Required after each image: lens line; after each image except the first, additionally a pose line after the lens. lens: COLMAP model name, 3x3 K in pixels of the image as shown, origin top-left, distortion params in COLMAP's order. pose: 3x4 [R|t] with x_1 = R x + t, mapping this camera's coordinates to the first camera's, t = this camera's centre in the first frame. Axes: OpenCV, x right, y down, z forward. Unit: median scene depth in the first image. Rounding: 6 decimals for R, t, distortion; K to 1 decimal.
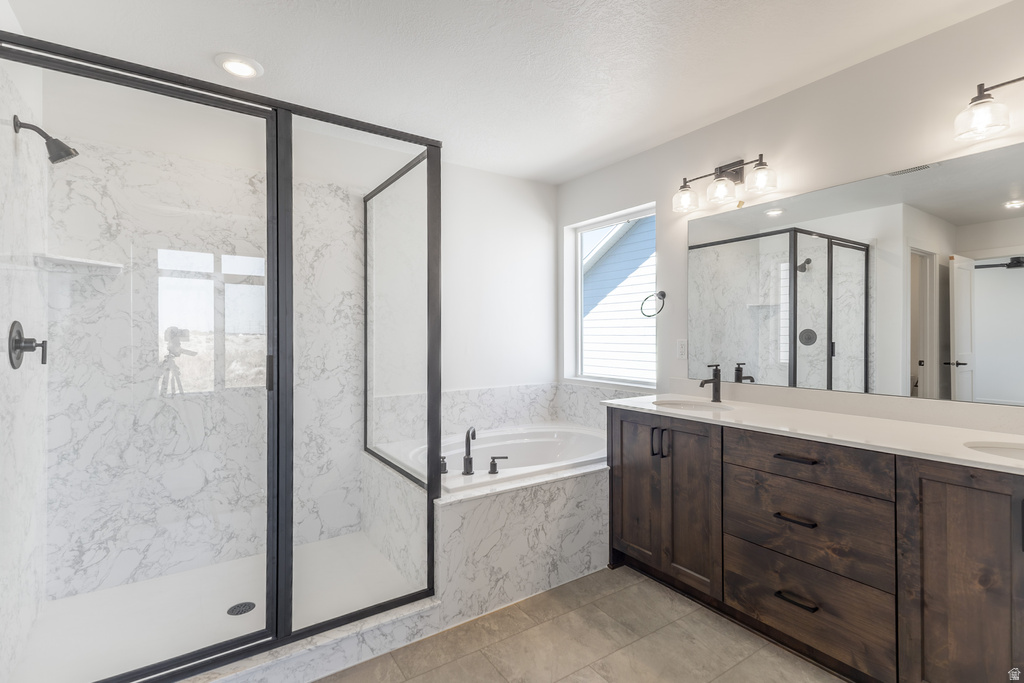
lens RADIAL K [[479.2, 0, 509.6], [0, 479.2, 332.3], [0, 0, 1]] dist [0.006013, 0.000620]
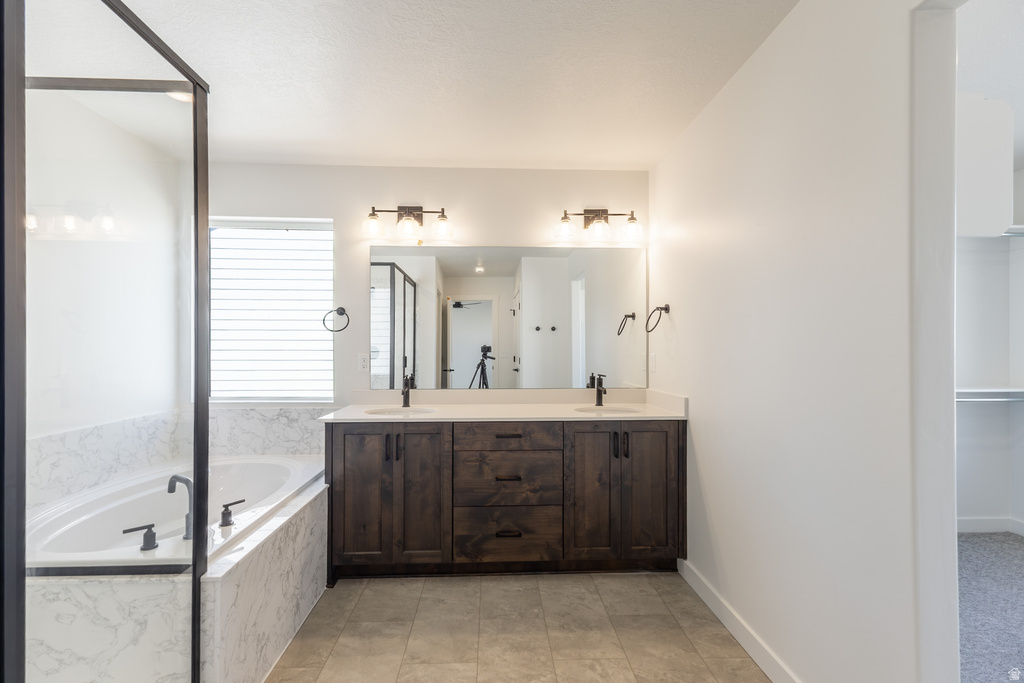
lens RADIAL K [[471.6, 0, 505.3], [0, 471.6, 348.2], [0, 0, 1]] dist [0.002316, 0.000214]
pose [[0.512117, 0.007387, 0.858884, -0.544129], [-0.007617, 0.999963, -0.004058, 0.005484], [-0.858882, -0.004464, 0.512155, 0.251088]]
